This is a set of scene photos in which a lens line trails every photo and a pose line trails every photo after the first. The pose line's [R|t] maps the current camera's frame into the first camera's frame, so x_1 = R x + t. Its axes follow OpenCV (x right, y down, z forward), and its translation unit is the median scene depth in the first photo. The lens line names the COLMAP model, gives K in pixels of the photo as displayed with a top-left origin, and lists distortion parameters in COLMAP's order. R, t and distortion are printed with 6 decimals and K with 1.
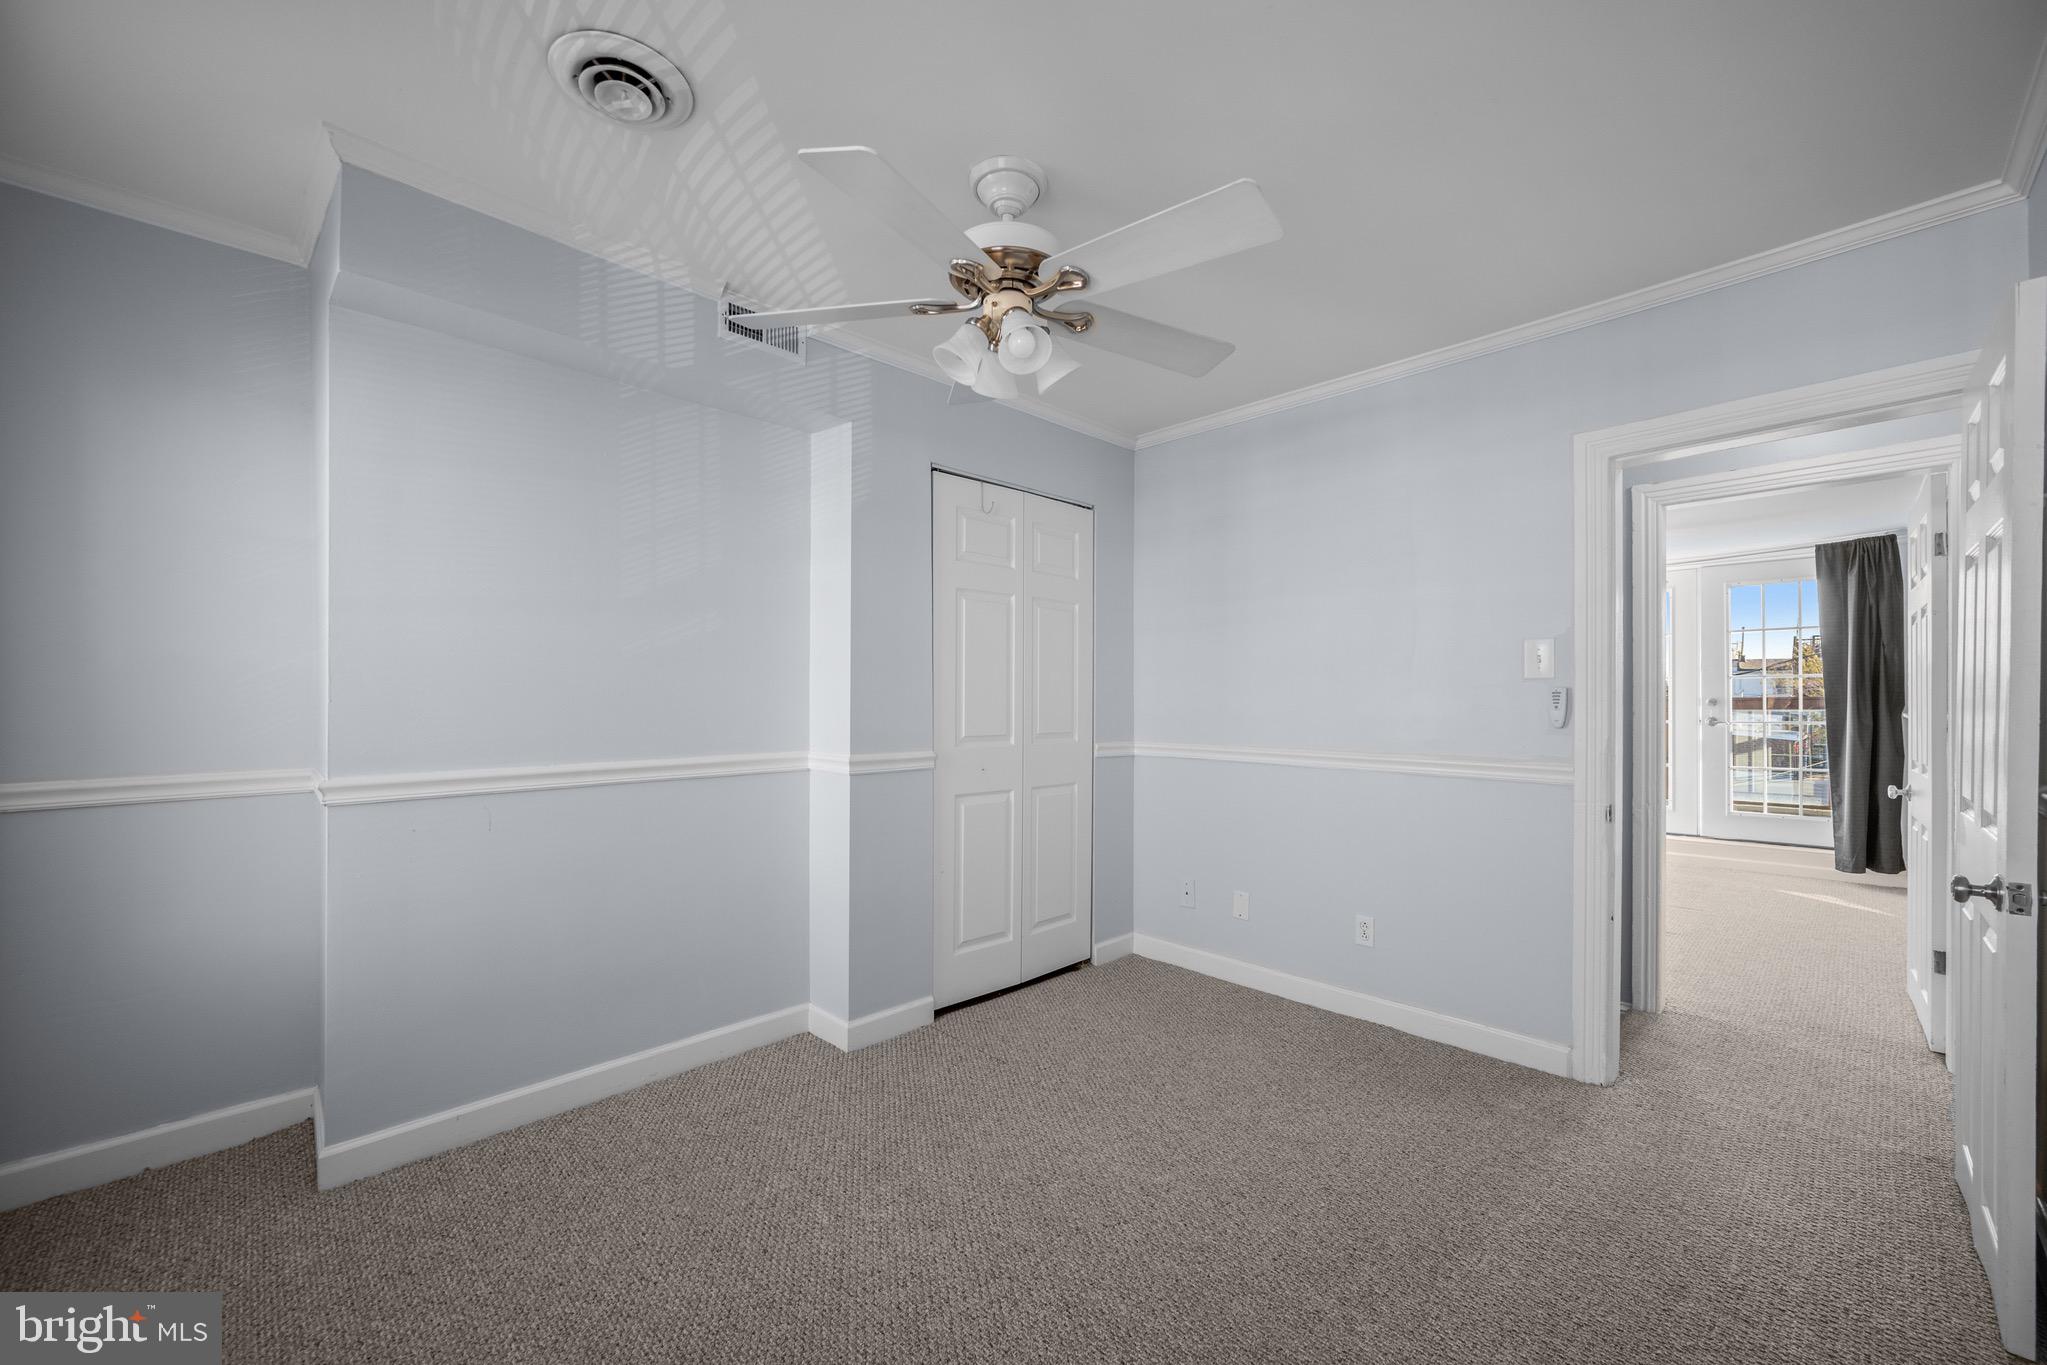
lens RADIAL K [[837.3, 0, 1023.2], [0, 837.3, 693.8], [0, 0, 1]] dist [0.001225, -0.000211]
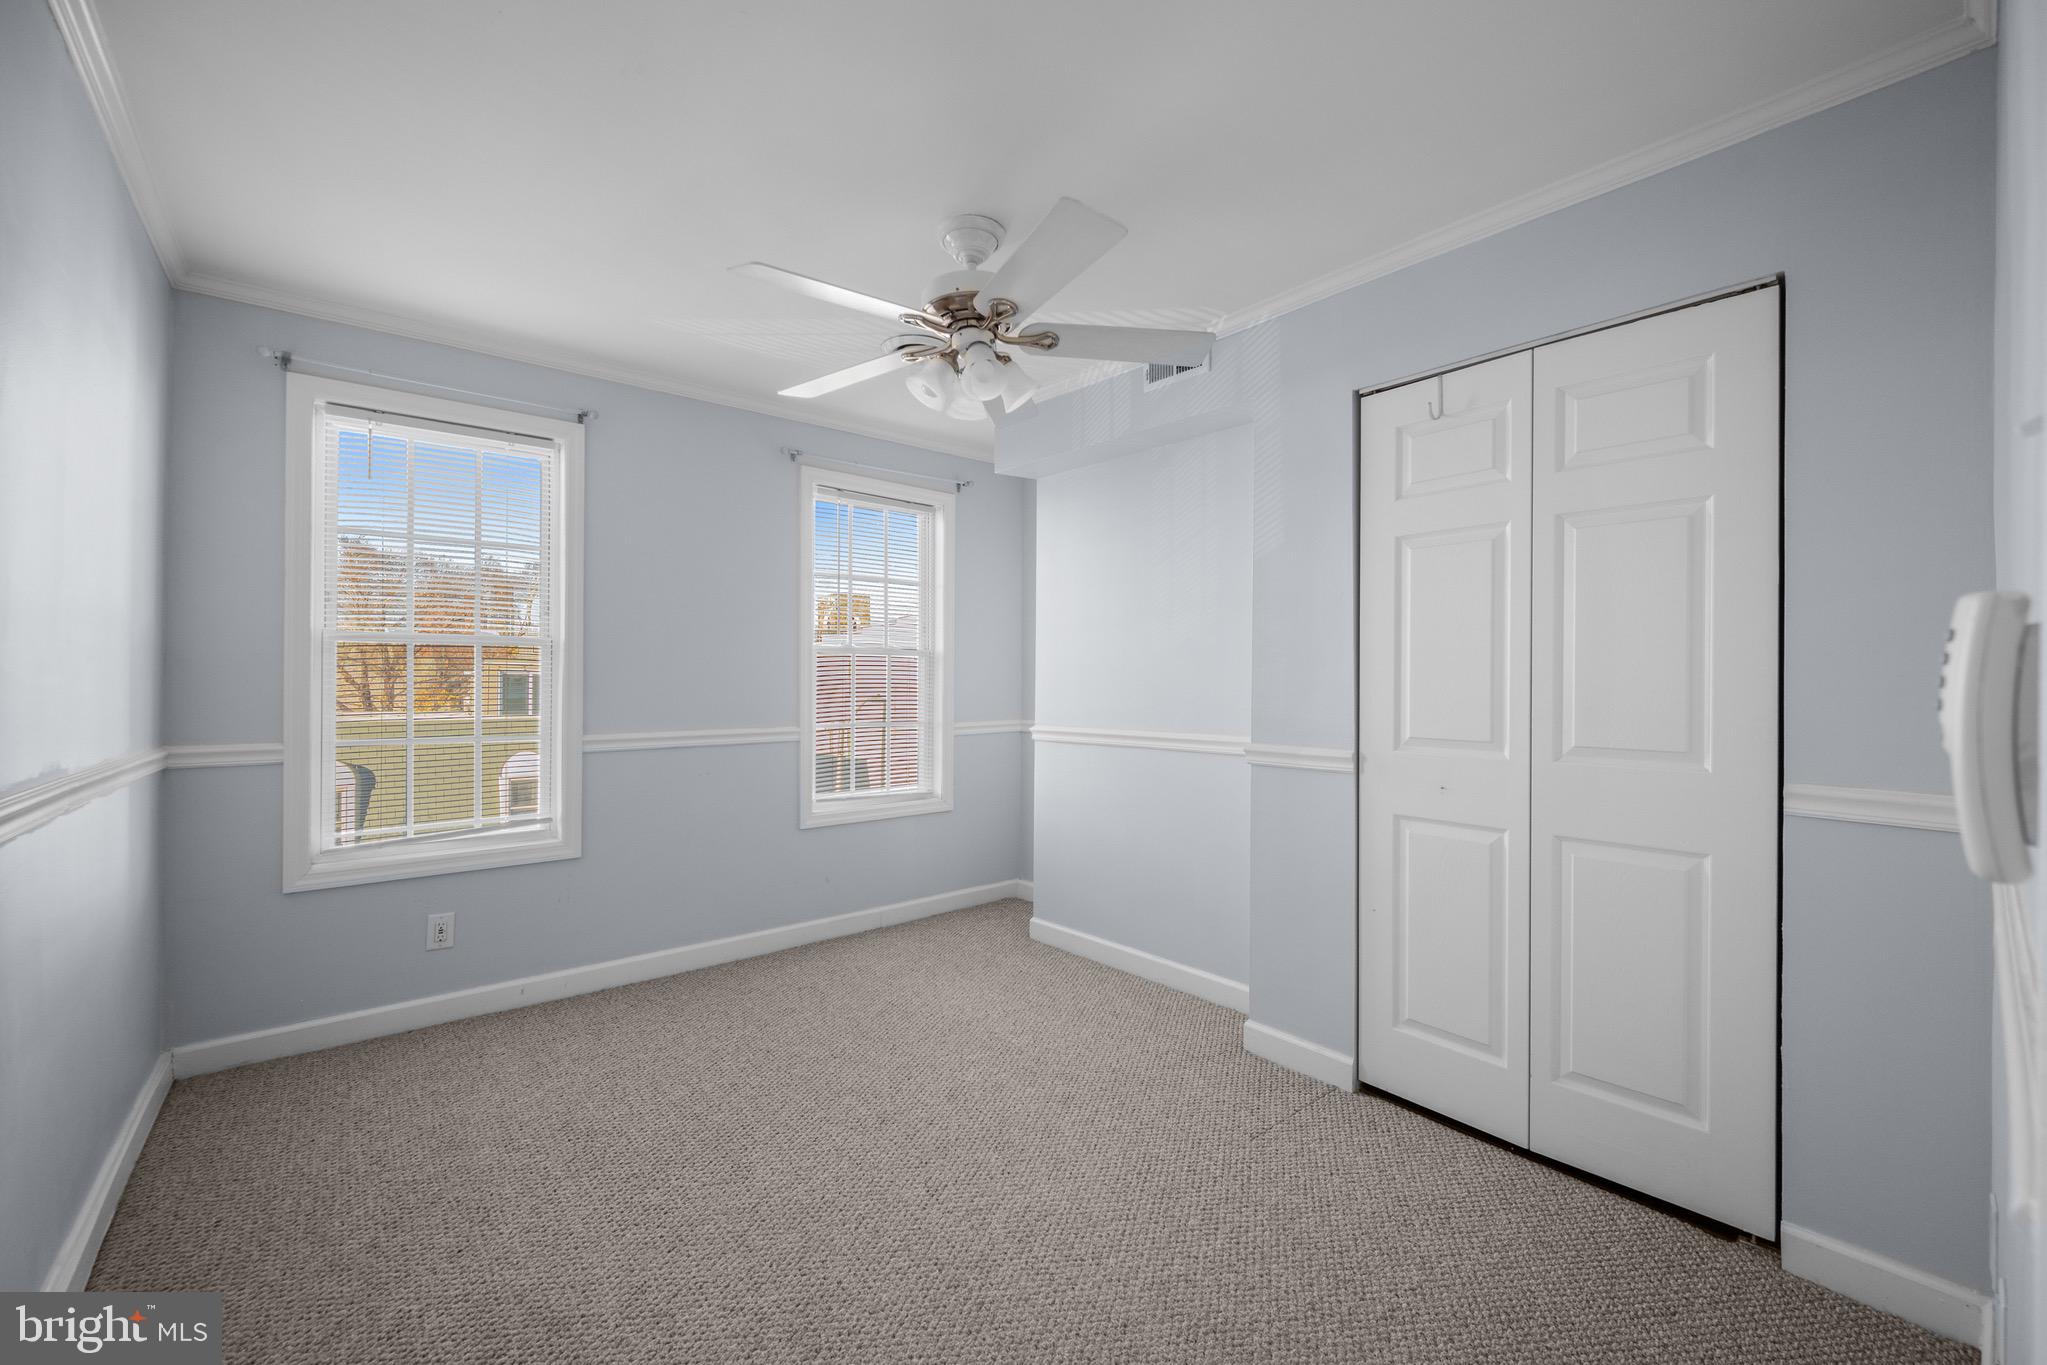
lens RADIAL K [[837.3, 0, 1016.5], [0, 837.3, 672.0], [0, 0, 1]] dist [0.001225, -0.000211]
pose [[-0.103868, -0.016074, -0.994461, 0.691986], [0.000156, 0.999869, -0.016178, 0.005842], [0.994591, -0.001836, -0.103852, 0.734246]]
